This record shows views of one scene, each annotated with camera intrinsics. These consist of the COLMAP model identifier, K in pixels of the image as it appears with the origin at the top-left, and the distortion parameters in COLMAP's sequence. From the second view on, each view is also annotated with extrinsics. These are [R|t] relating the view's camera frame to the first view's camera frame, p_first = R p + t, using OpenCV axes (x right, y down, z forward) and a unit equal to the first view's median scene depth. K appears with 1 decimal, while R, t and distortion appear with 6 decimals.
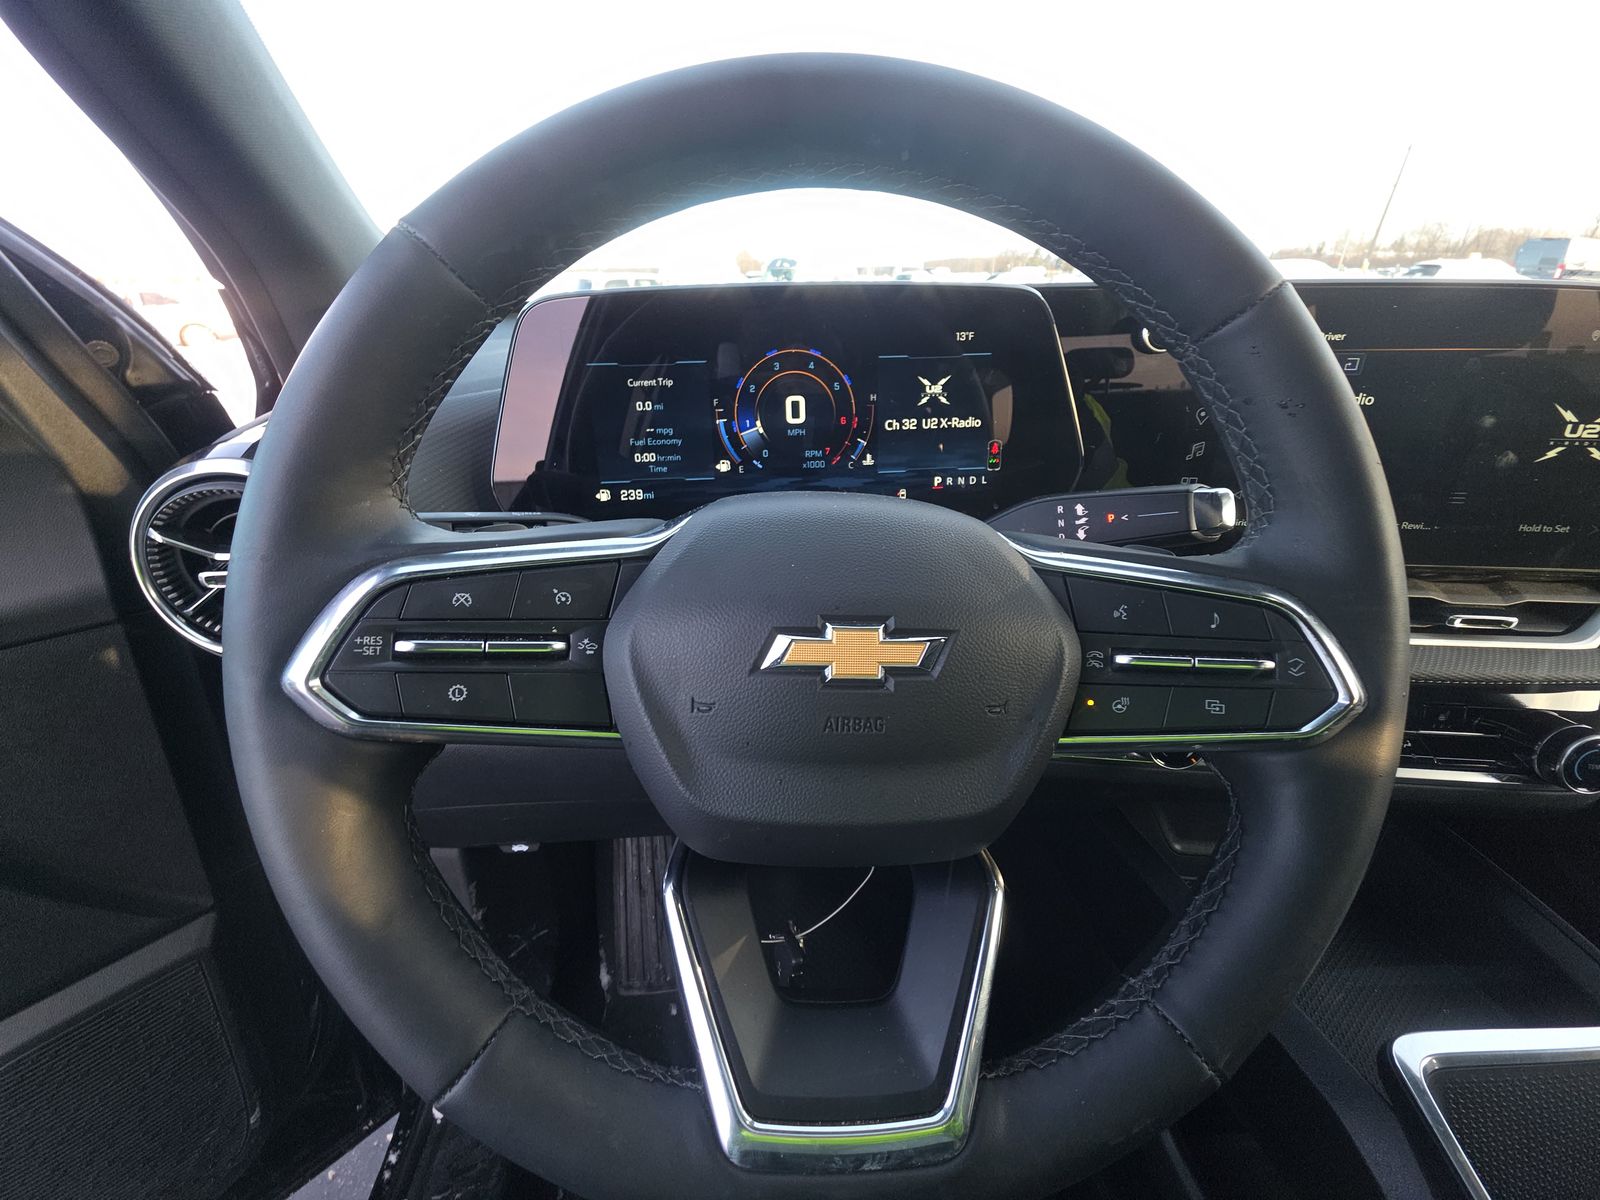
lens RADIAL K [[644.2, 0, 800.0], [0, 644.2, 600.0], [0, 0, 1]] dist [-0.003339, -0.000678]
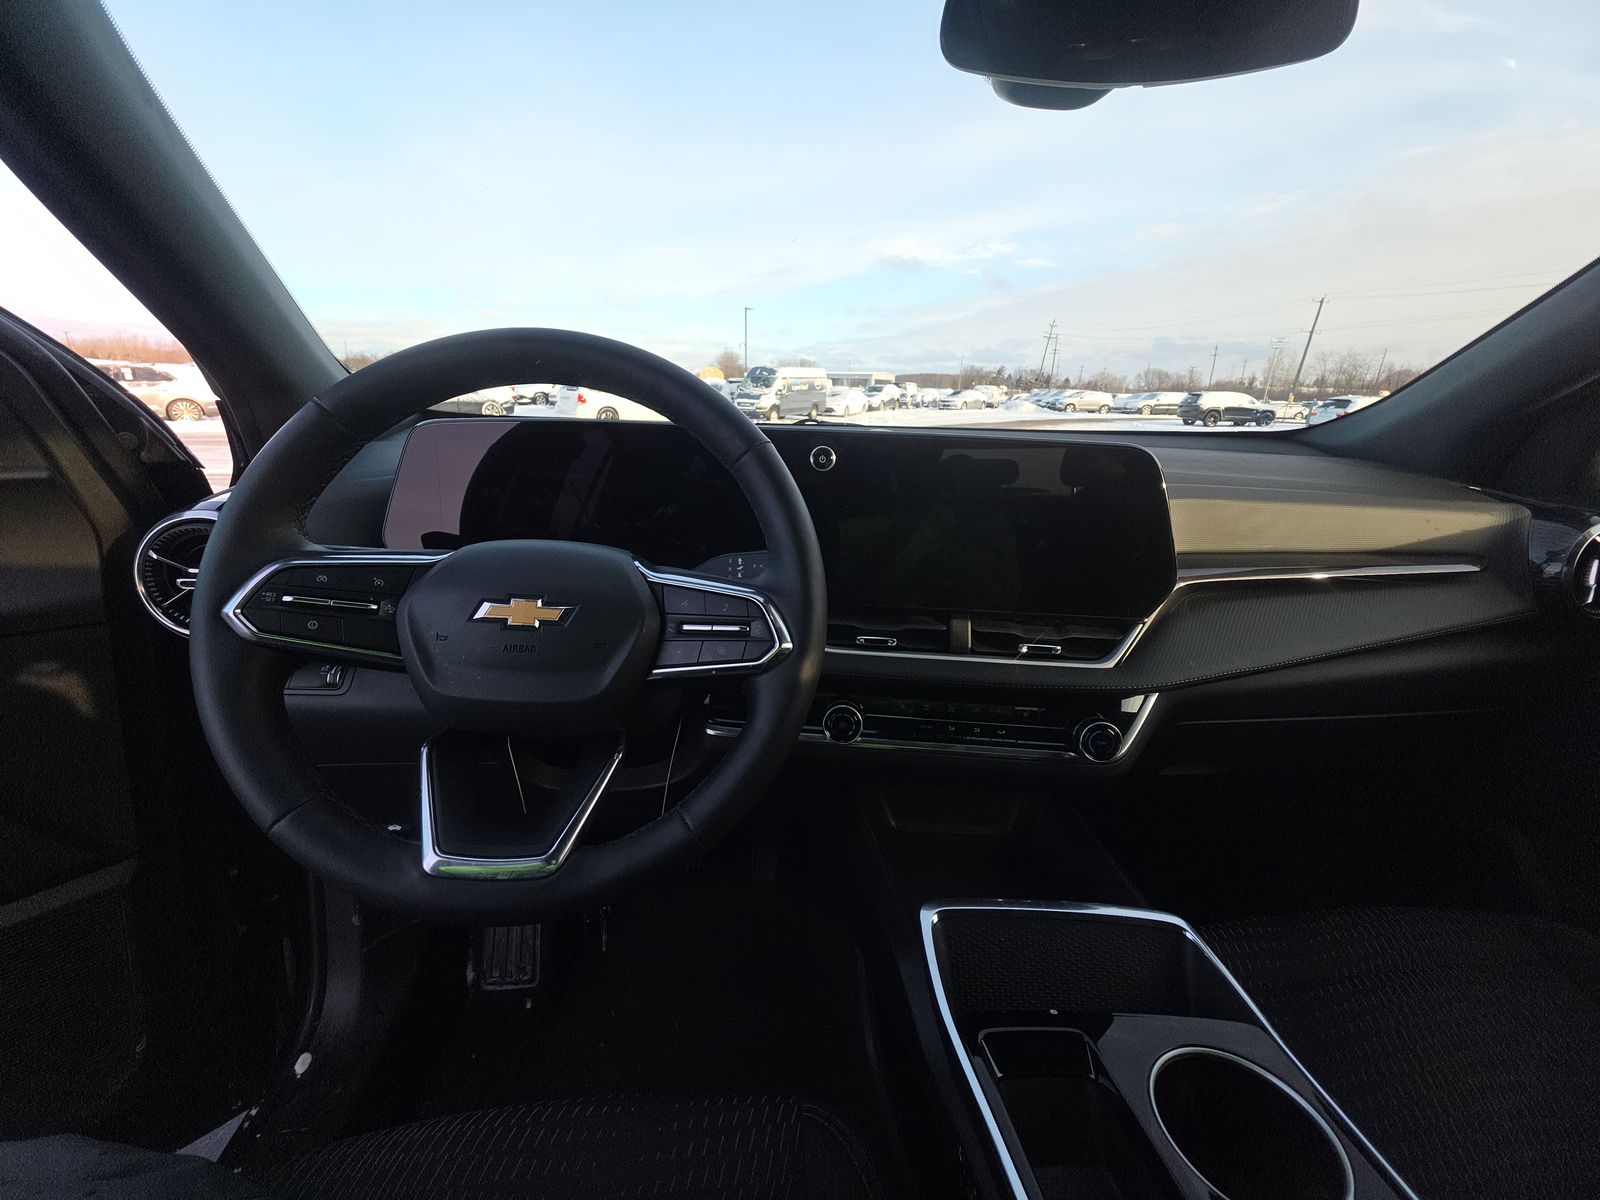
lens RADIAL K [[644.2, 0, 800.0], [0, 644.2, 600.0], [0, 0, 1]] dist [-0.003339, -0.000678]
pose [[0.998632, 0.033870, 0.039837, 0.829617], [-0.027917, 0.989542, -0.141520, 0.291545], [-0.044213, 0.140214, 0.989134, -0.966151]]
